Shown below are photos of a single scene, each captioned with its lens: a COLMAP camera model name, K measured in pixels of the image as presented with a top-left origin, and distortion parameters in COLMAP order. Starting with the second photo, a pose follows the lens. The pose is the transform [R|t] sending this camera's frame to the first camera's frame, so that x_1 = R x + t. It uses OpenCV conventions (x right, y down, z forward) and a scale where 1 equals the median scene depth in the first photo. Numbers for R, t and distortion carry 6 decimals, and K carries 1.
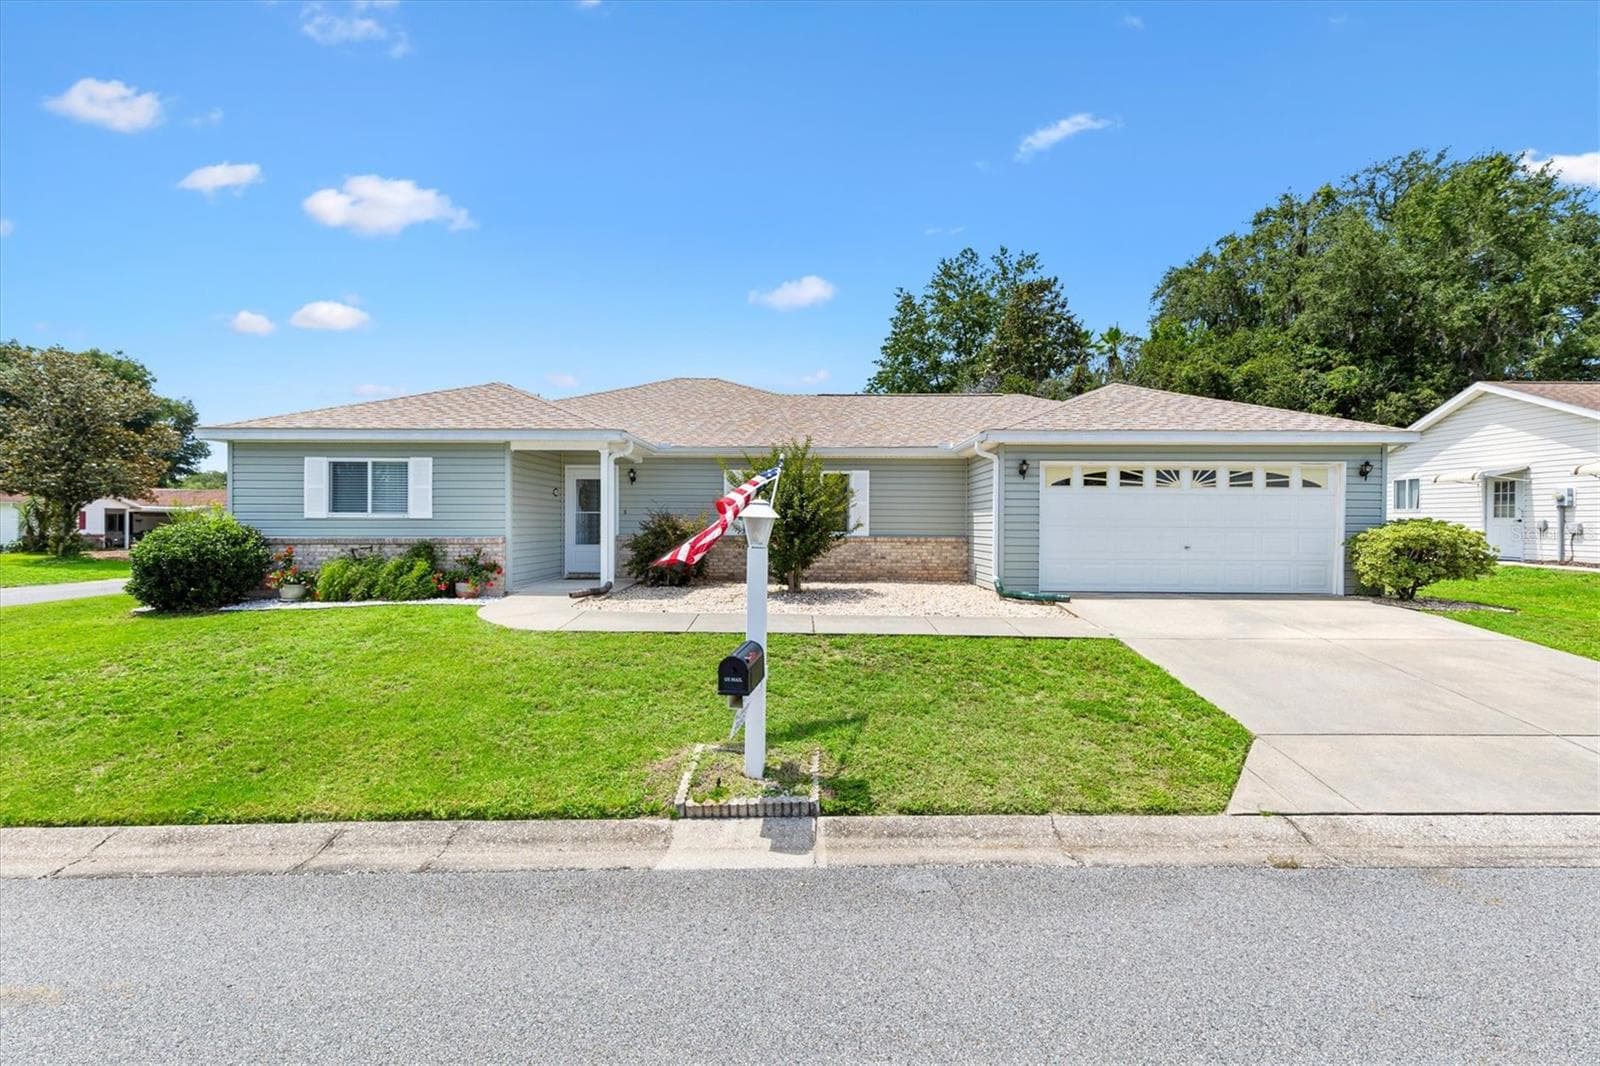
lens RADIAL K [[720.3, 0, 803.8], [0, 720.3, 532.6], [0, 0, 1]] dist [0.001799, -0.000729]
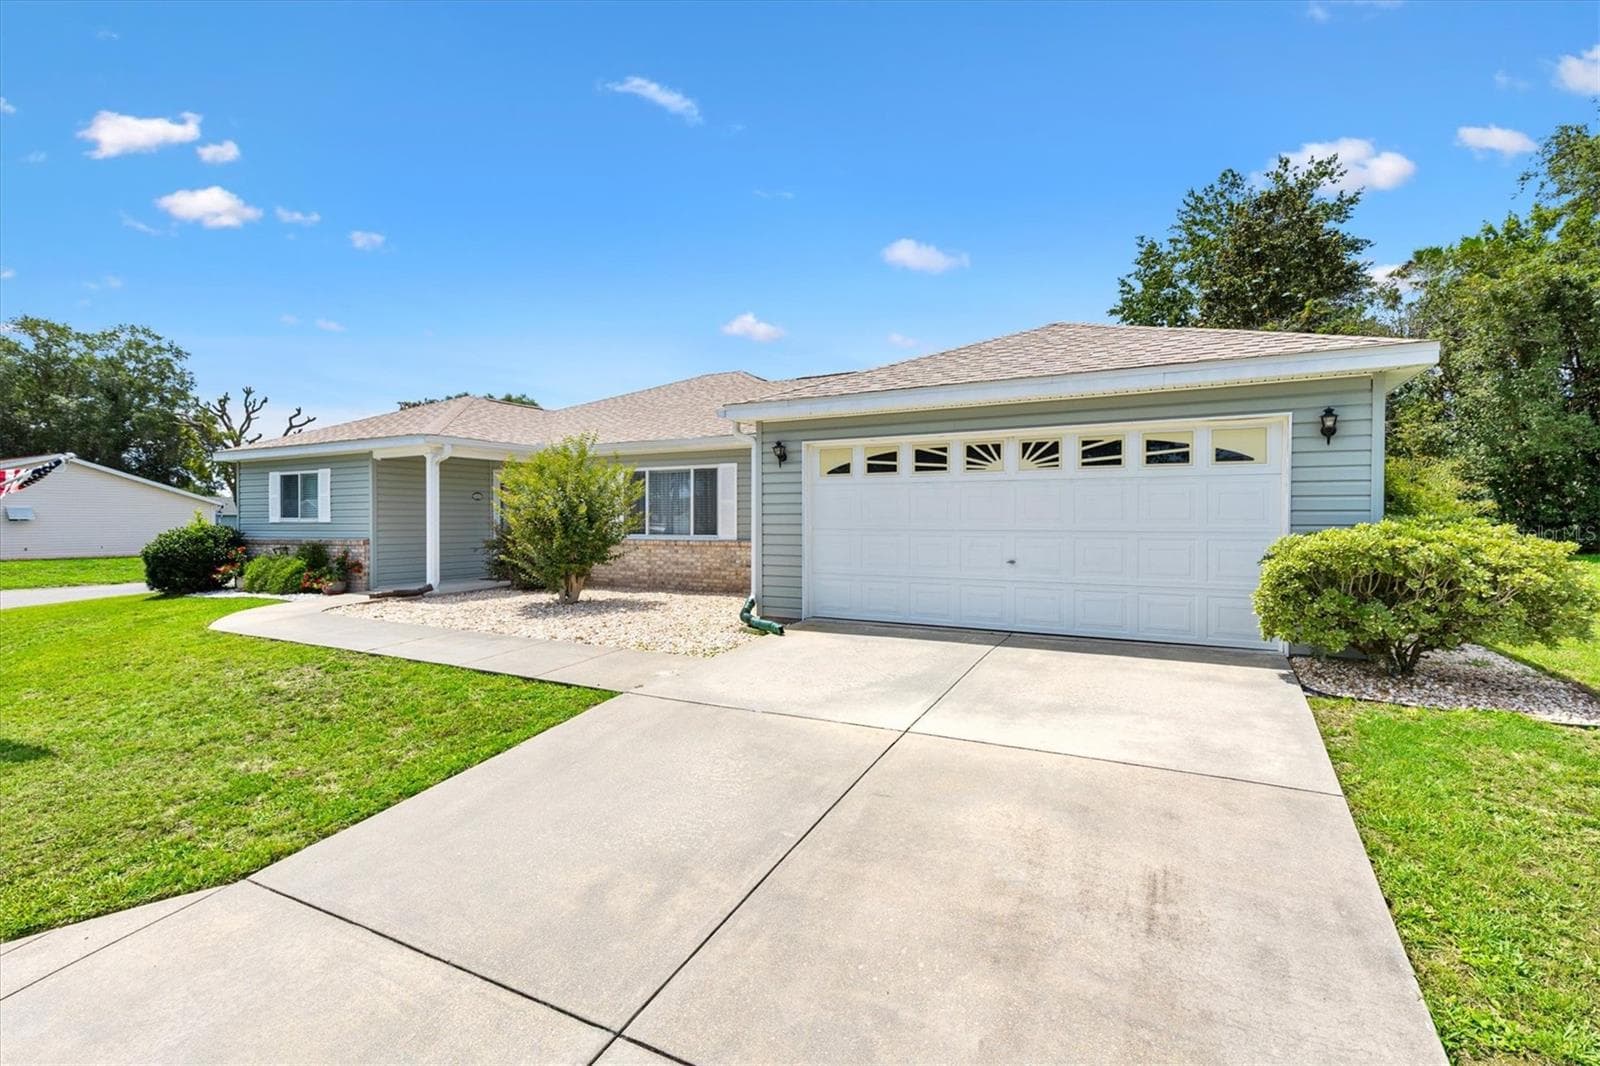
lens RADIAL K [[720.3, 0, 800.4], [0, 720.3, 532.0], [0, 0, 1]] dist [0.001799, -0.000729]
pose [[0.888434, 0.002014, -0.459001, 0.659356], [-0.000893, 0.999996, 0.002658, -0.008031], [0.459004, -0.001951, 0.888432, 0.333541]]
